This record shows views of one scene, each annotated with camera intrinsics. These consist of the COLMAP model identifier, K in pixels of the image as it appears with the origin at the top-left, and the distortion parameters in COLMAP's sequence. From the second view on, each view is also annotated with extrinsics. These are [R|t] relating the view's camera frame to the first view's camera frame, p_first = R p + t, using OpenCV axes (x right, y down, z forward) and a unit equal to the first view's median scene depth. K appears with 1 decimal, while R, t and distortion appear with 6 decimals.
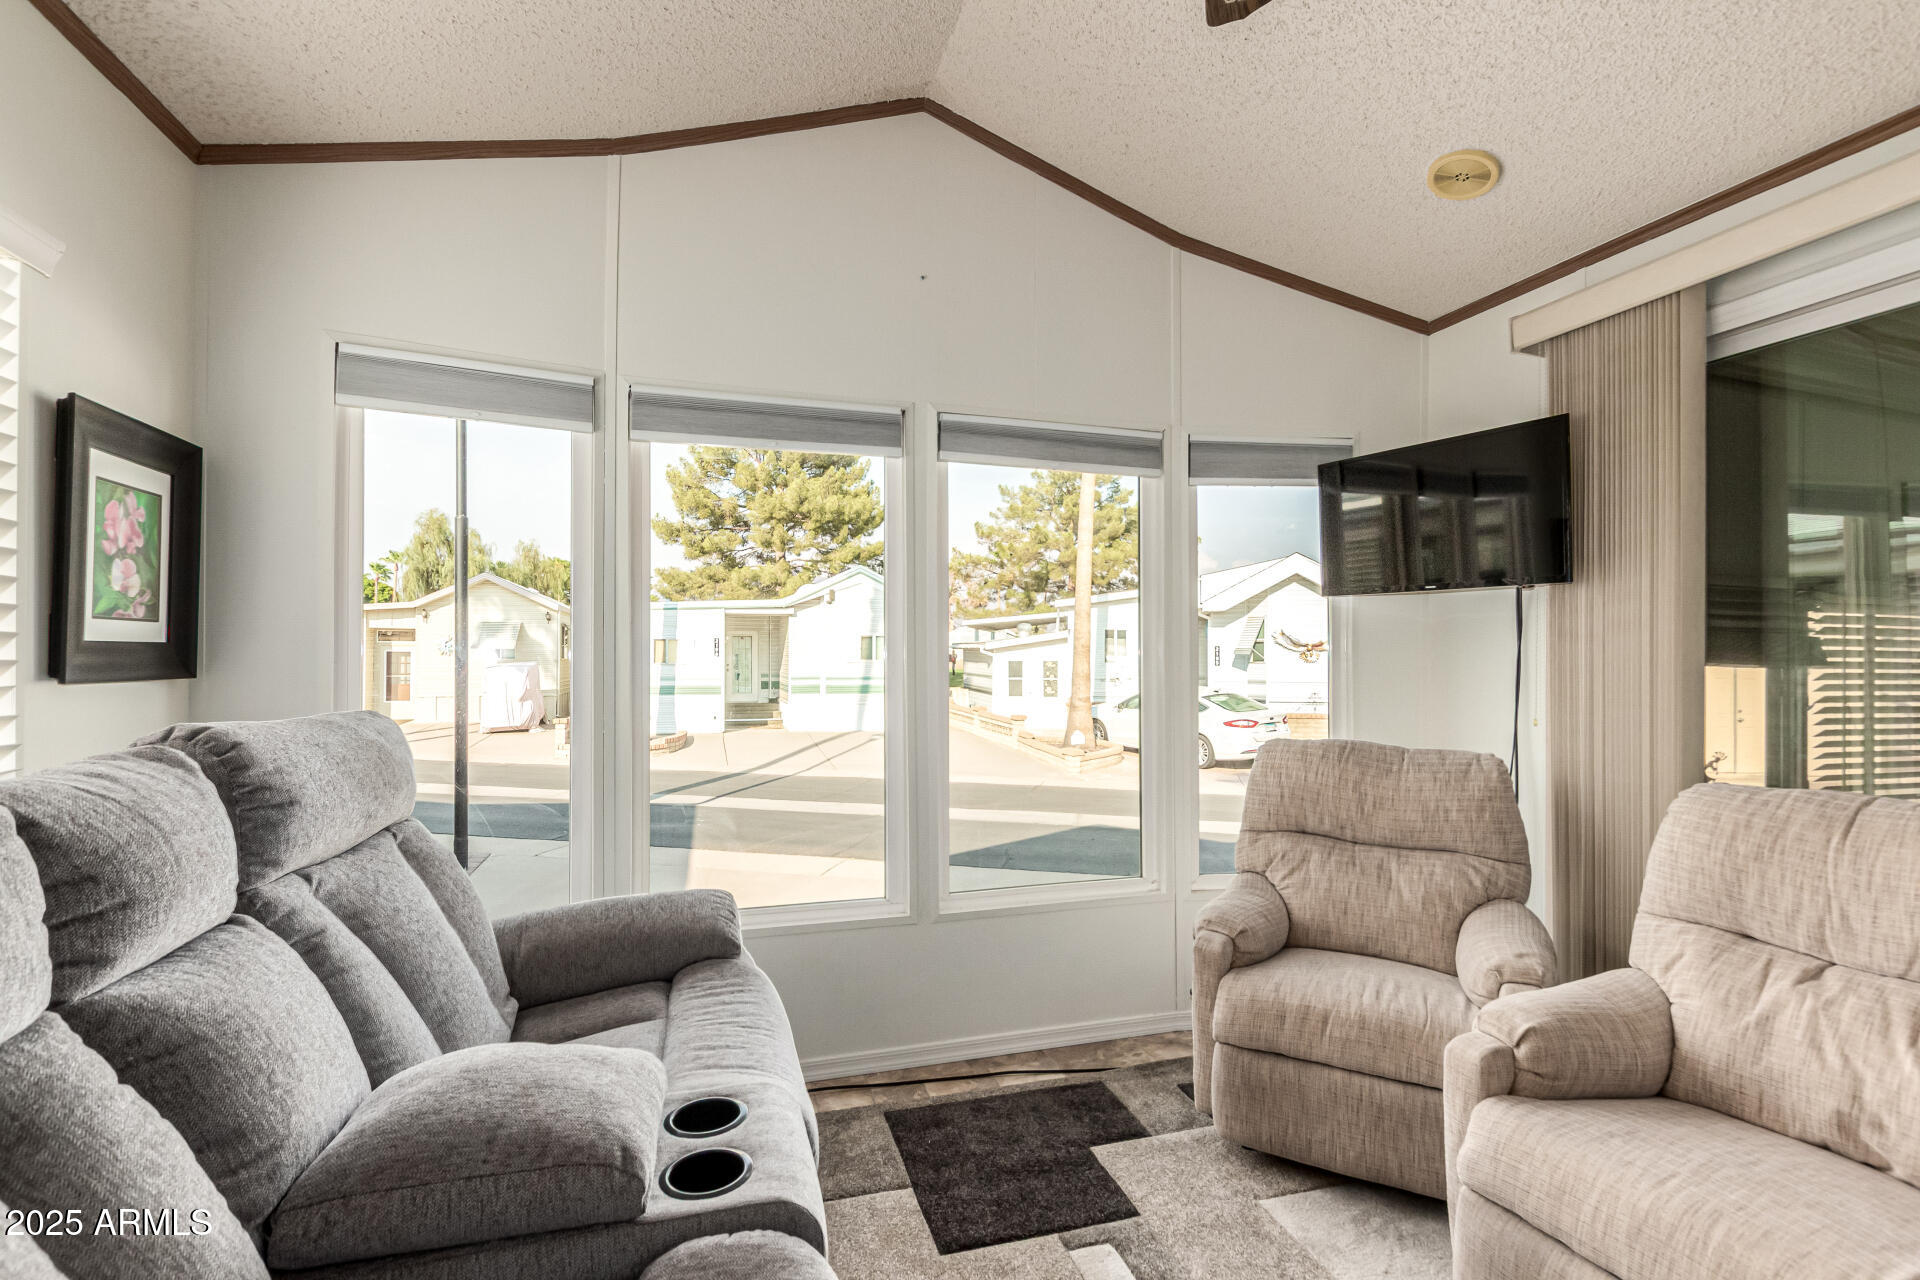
lens RADIAL K [[889.8, 0, 960.0], [0, 889.8, 640.0], [0, 0, 1]] dist [0.015317, -0.009237]
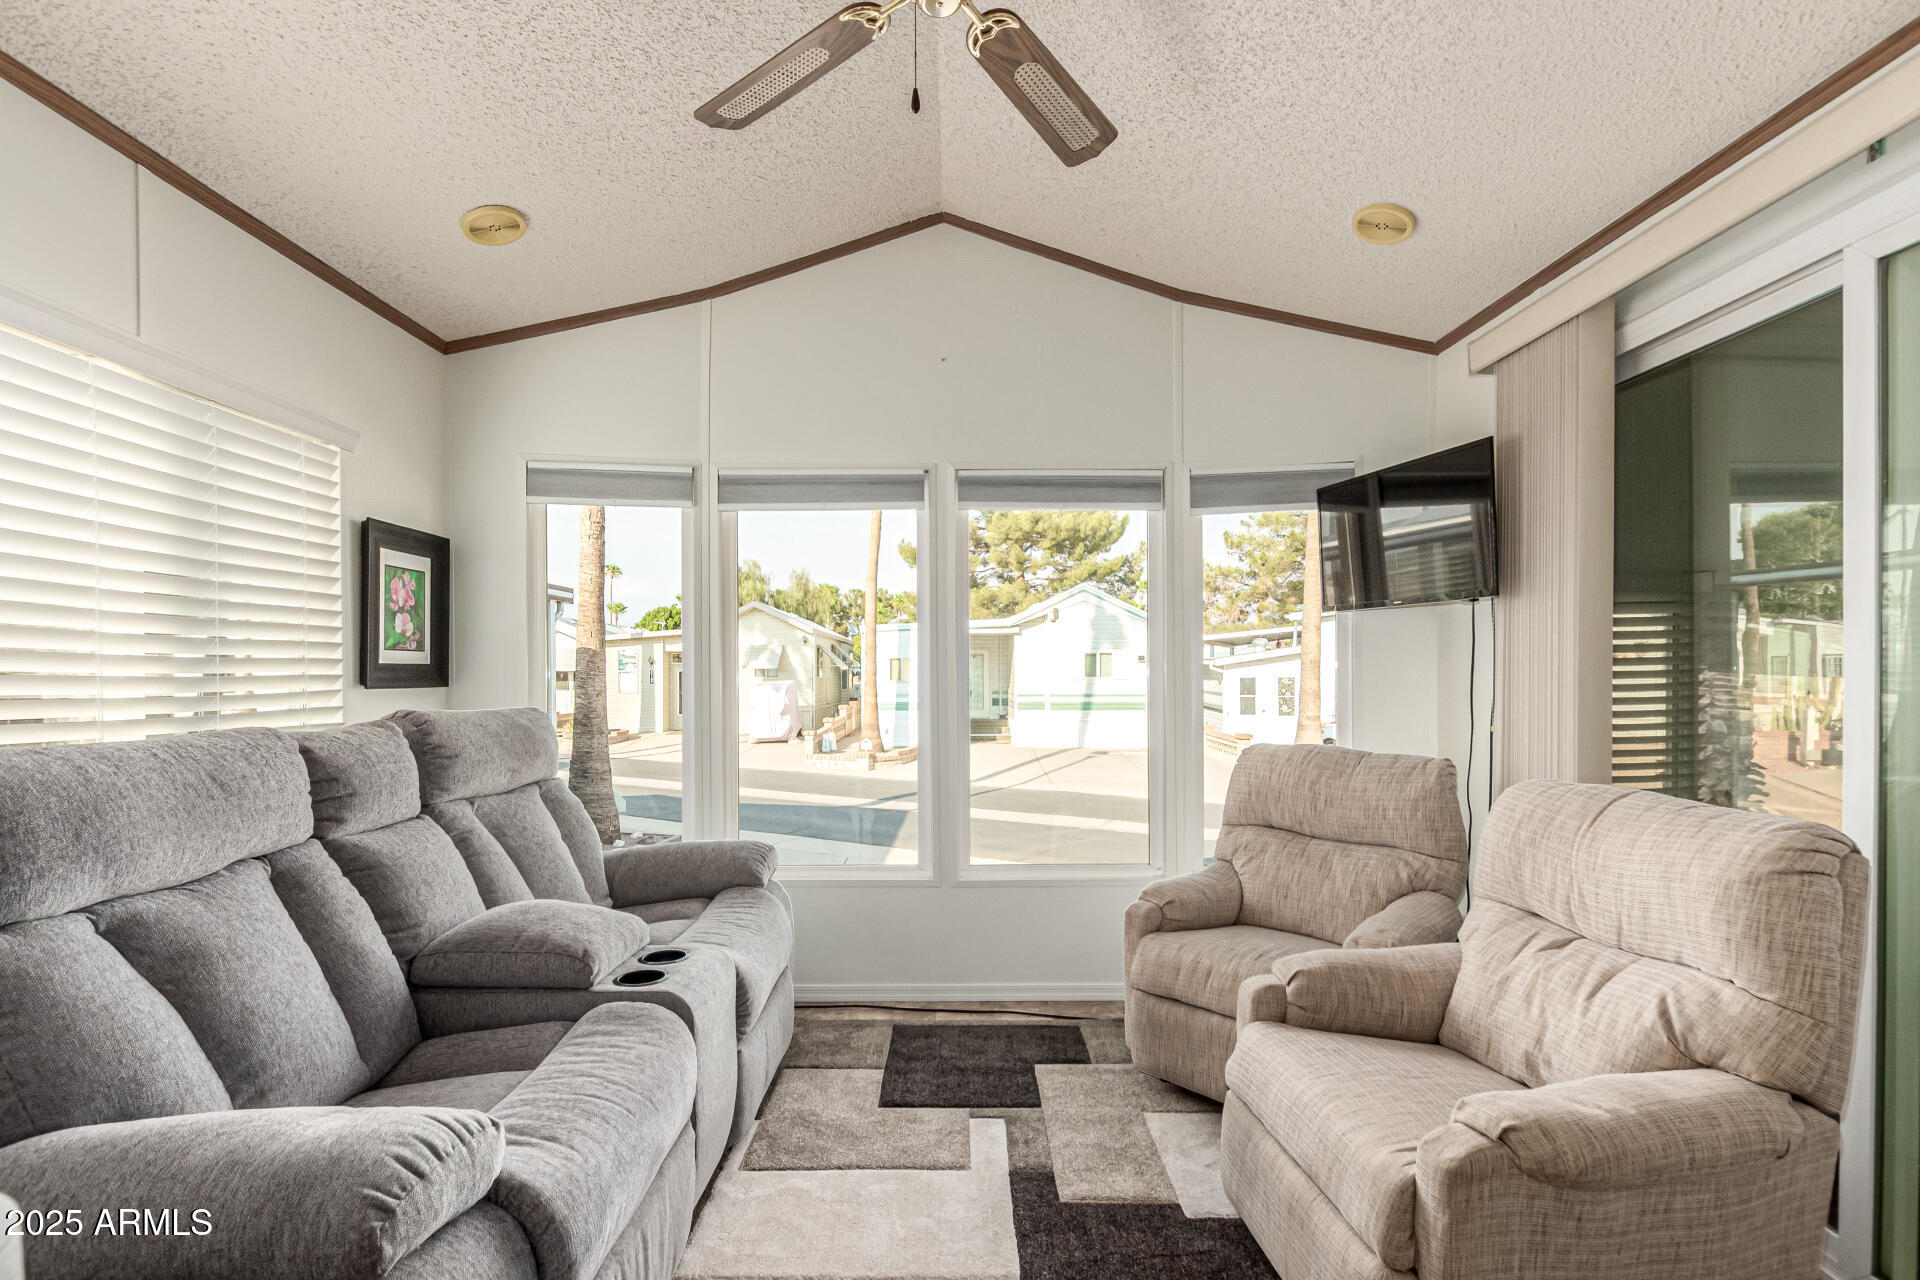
lens RADIAL K [[915.6, 0, 955.2], [0, 915.6, 670.0], [0, 0, 1]] dist [0.005618, 0.000317]
pose [[0.955376, -0.006807, -0.295314, 0.390267], [0.010786, 0.999872, 0.011844, 0.003122], [0.295195, -0.014501, 0.955327, -0.225701]]
